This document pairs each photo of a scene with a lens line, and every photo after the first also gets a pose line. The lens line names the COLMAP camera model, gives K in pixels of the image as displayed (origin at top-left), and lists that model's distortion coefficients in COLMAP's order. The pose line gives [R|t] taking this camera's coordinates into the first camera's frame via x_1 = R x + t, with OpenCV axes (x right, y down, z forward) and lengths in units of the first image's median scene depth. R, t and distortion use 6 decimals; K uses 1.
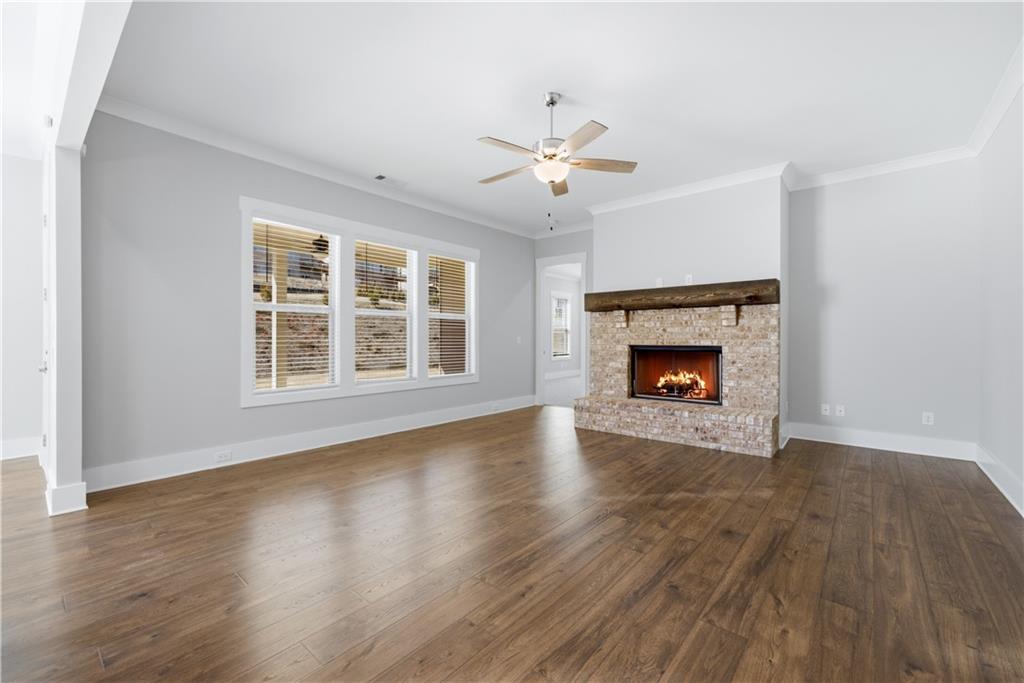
lens RADIAL K [[415.8, 0, 506.6], [0, 415.8, 338.9], [0, 0, 1]] dist [0.000080, 0.005469]
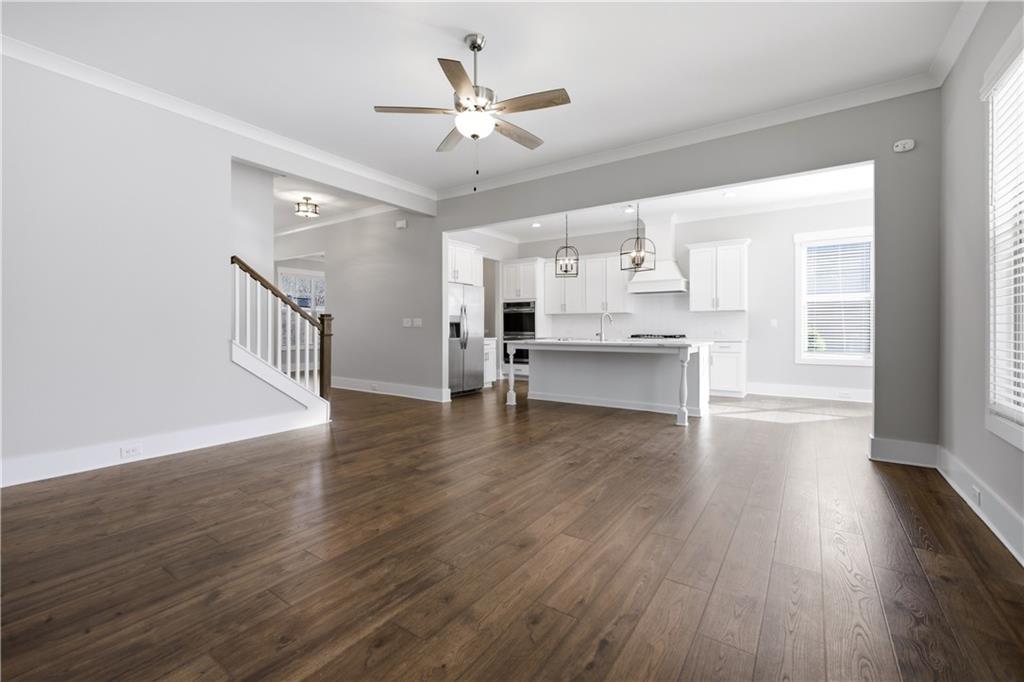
lens RADIAL K [[434.9, 0, 515.0], [0, 434.9, 328.7], [0, 0, 1]] dist [-0.000750, -0.000039]
pose [[-0.993225, -0.002492, -0.116178, 0.087329], [-0.002913, 0.999990, 0.003455, 0.018154], [0.116168, 0.003770, -0.993222, 1.298106]]
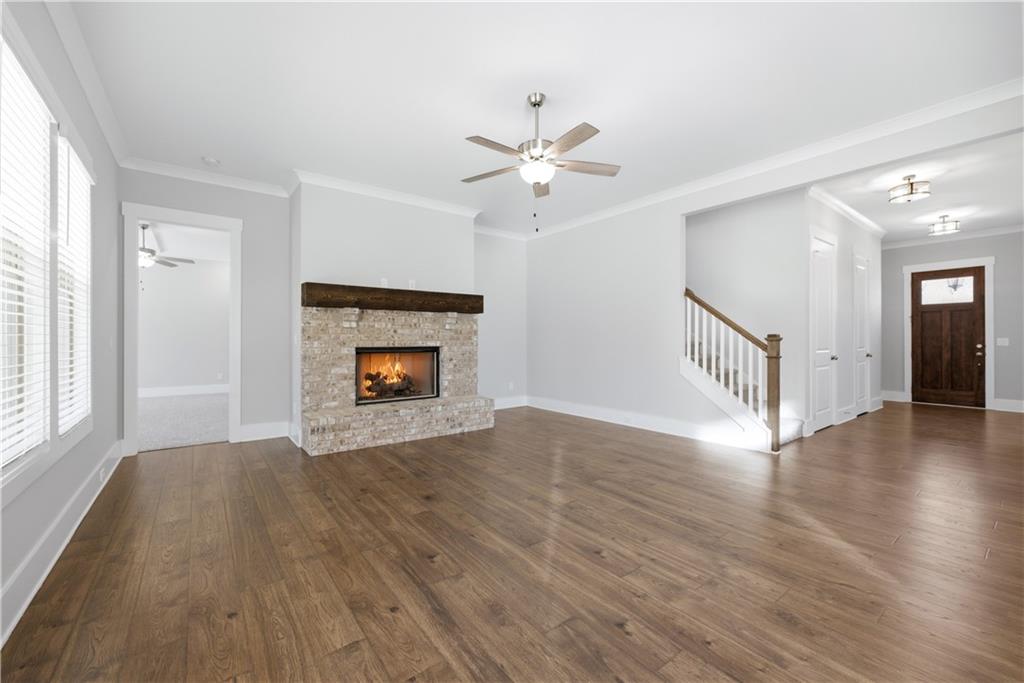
lens RADIAL K [[415.8, 0, 506.6], [0, 415.8, 338.9], [0, 0, 1]] dist [0.000080, 0.005469]
pose [[0.215380, 0.000884, 0.976530, -0.595756], [0.002101, 0.999997, -0.001369, -0.001658], [-0.976528, 0.002347, 0.215377, 0.575976]]
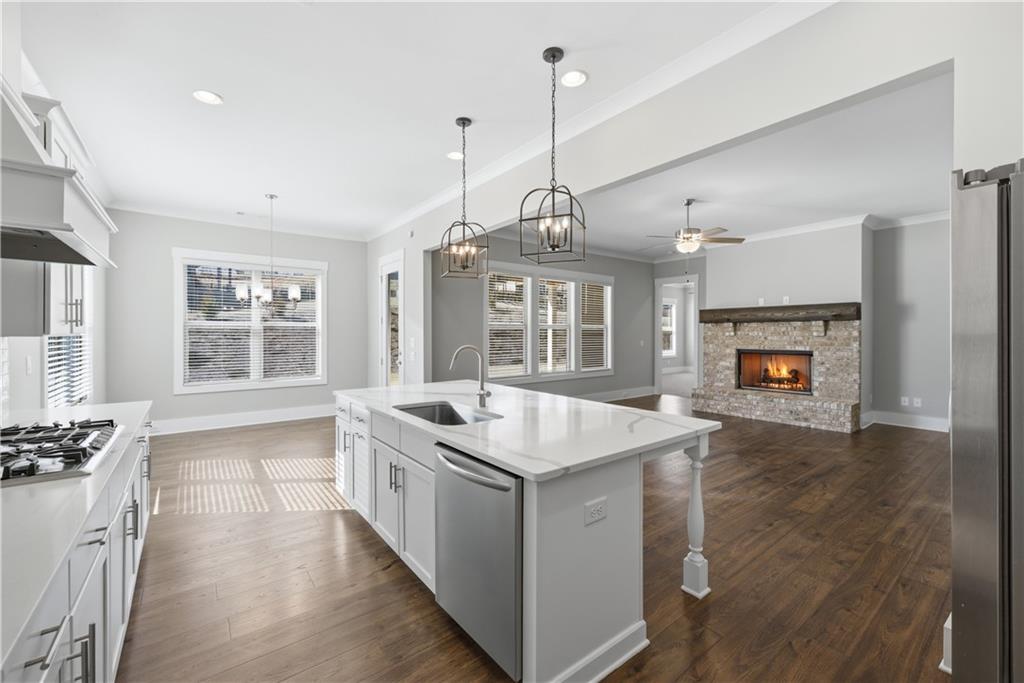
lens RADIAL K [[406.6, 0, 513.8], [0, 406.6, 334.7], [0, 0, 1]] dist [-0.000252, 0.004734]
pose [[0.980179, -0.000771, -0.198114, -0.165633], [0.000876, 1.000000, 0.000446, -0.037056], [0.198113, -0.000611, 0.980179, -0.473419]]
